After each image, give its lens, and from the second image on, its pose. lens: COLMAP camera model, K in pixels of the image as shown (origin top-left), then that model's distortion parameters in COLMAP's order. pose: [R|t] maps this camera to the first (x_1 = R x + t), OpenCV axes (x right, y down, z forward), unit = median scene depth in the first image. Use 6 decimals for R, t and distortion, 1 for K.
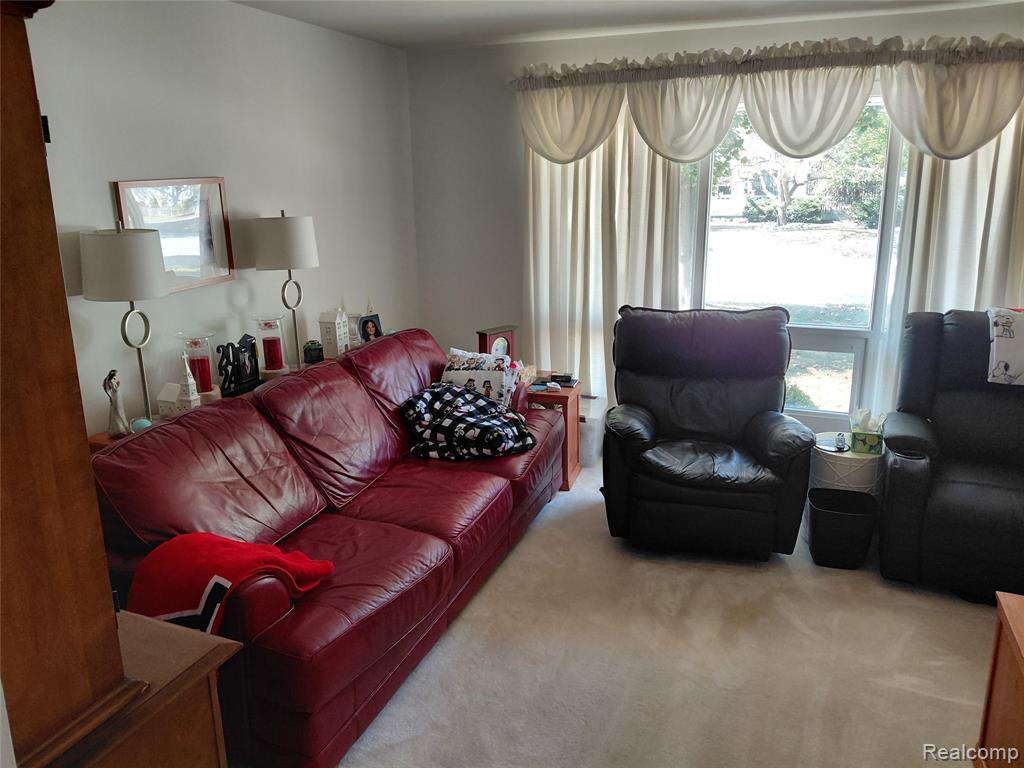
lens RADIAL K [[765.9, 0, 509.6], [0, 765.9, 389.1], [0, 0, 1]] dist [0.007711, 0.004931]
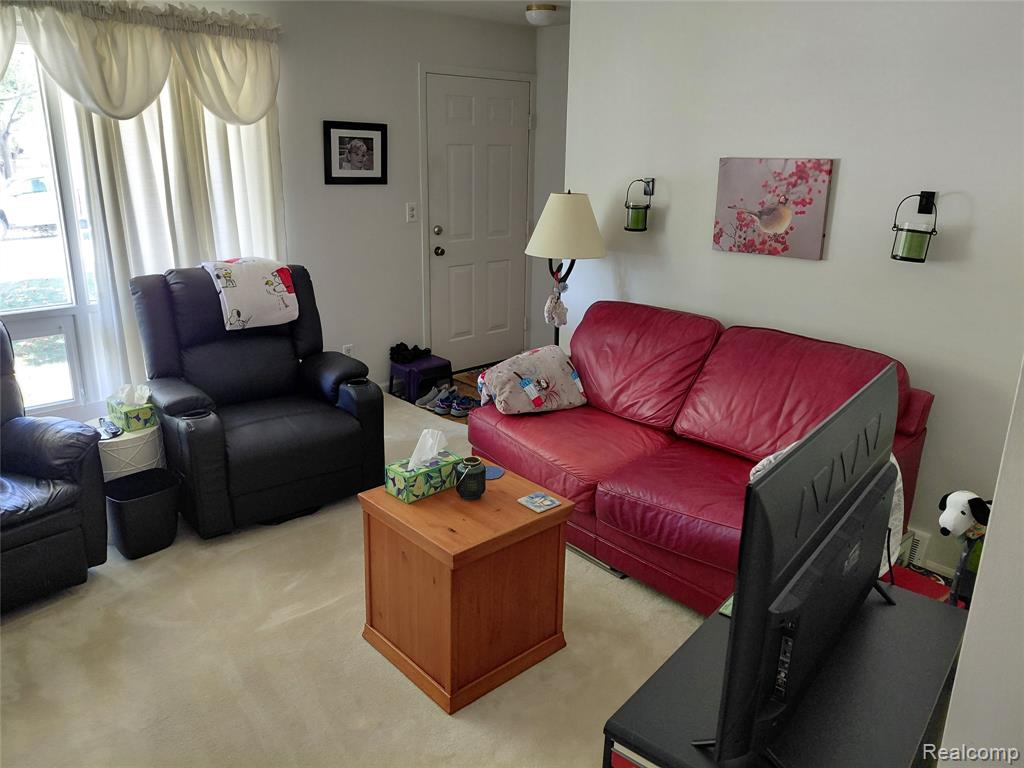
lens RADIAL K [[765.9, 0, 509.8], [0, 765.9, 384.7], [0, 0, 1]] dist [0.007711, 0.004931]
pose [[0.437345, -0.256677, 0.861885, -0.149762], [0.228905, 0.958608, 0.169330, -0.027317], [-0.869674, 0.123234, 0.477997, 0.144415]]
